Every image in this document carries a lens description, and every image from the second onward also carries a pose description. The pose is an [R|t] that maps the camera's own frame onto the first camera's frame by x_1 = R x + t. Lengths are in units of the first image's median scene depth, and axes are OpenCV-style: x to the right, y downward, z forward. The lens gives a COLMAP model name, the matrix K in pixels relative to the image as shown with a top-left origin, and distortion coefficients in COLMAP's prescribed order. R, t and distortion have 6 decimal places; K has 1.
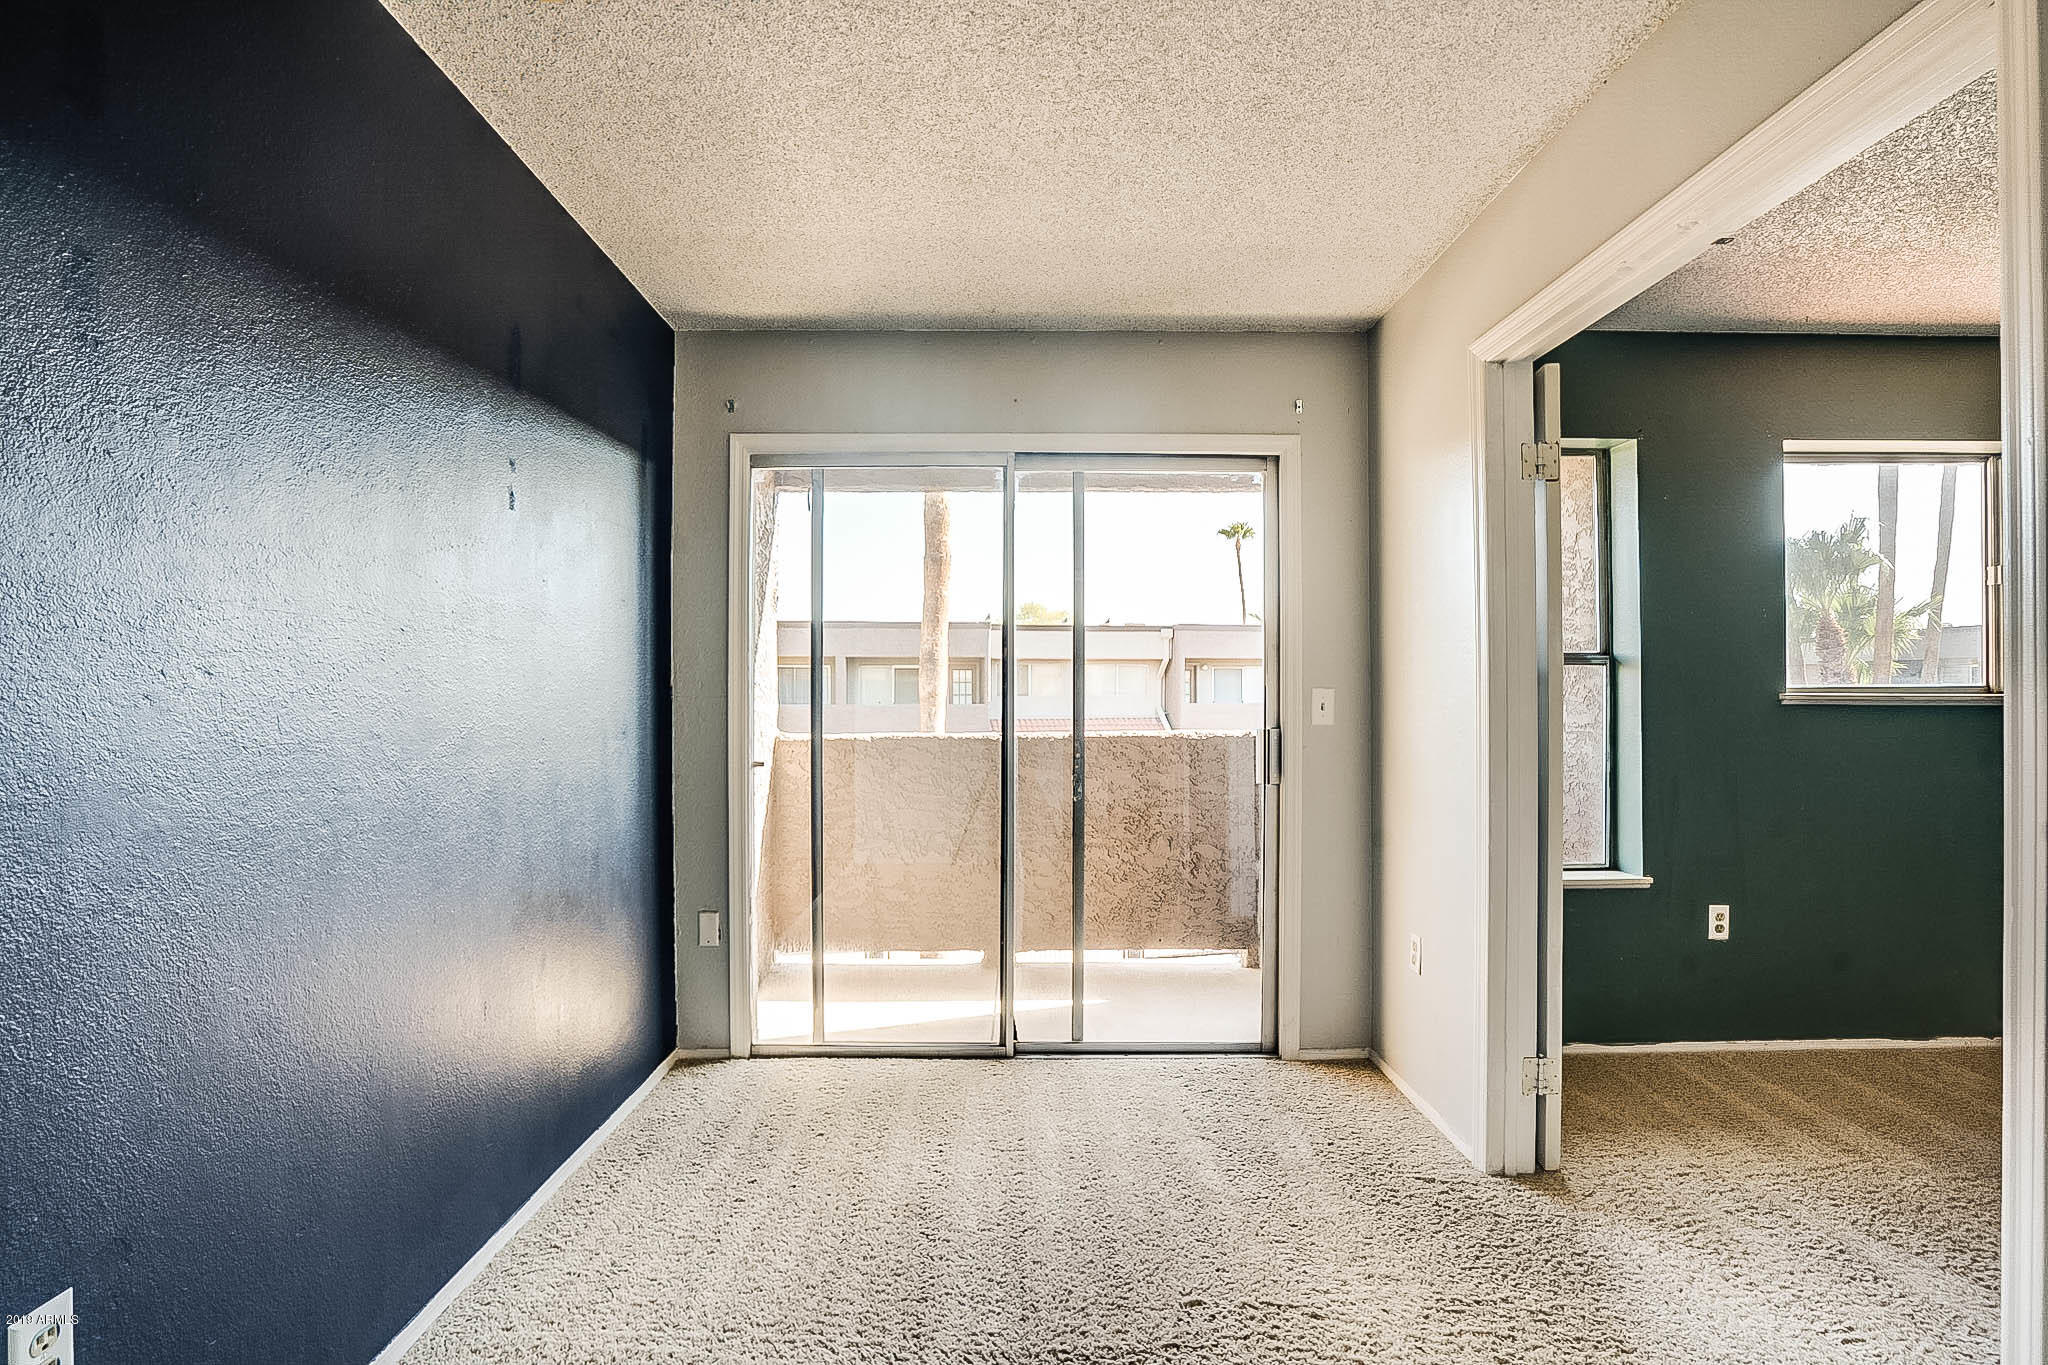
lens RADIAL K [[953.5, 0, 1019.2], [0, 953.5, 704.5], [0, 0, 1]] dist [-0.014133, -0.000364]
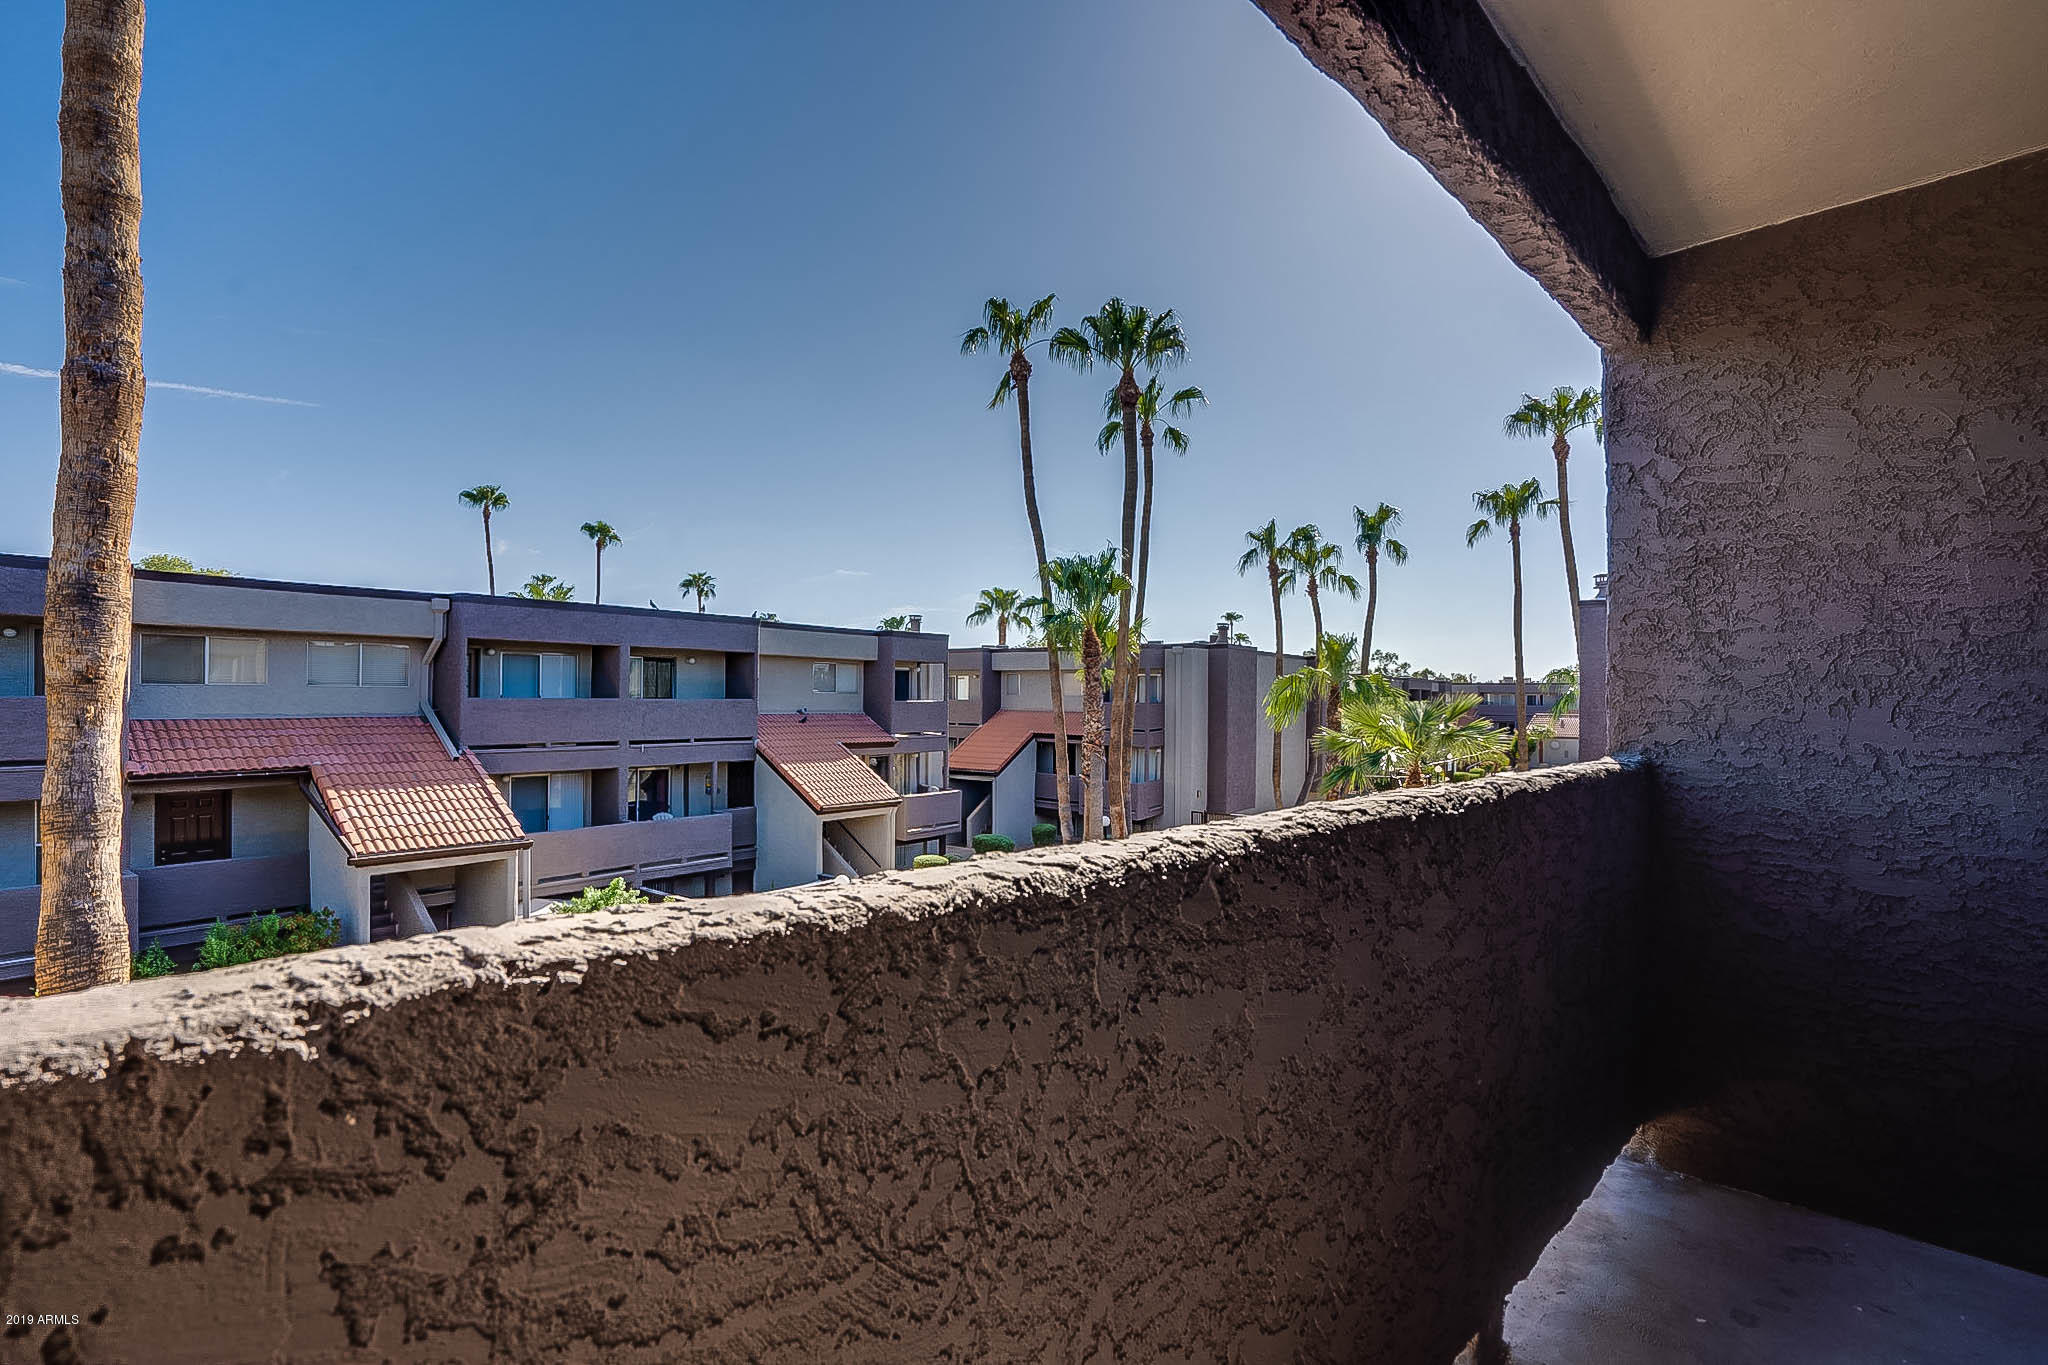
lens RADIAL K [[953.5, 0, 1019.2], [0, 953.5, 704.5], [0, 0, 1]] dist [-0.014133, -0.000364]
pose [[0.726345, 0.004207, 0.687317, -0.037045], [-0.008107, 0.999964, 0.002446, -0.001033], [-0.687282, -0.007348, 0.726353, 0.182840]]
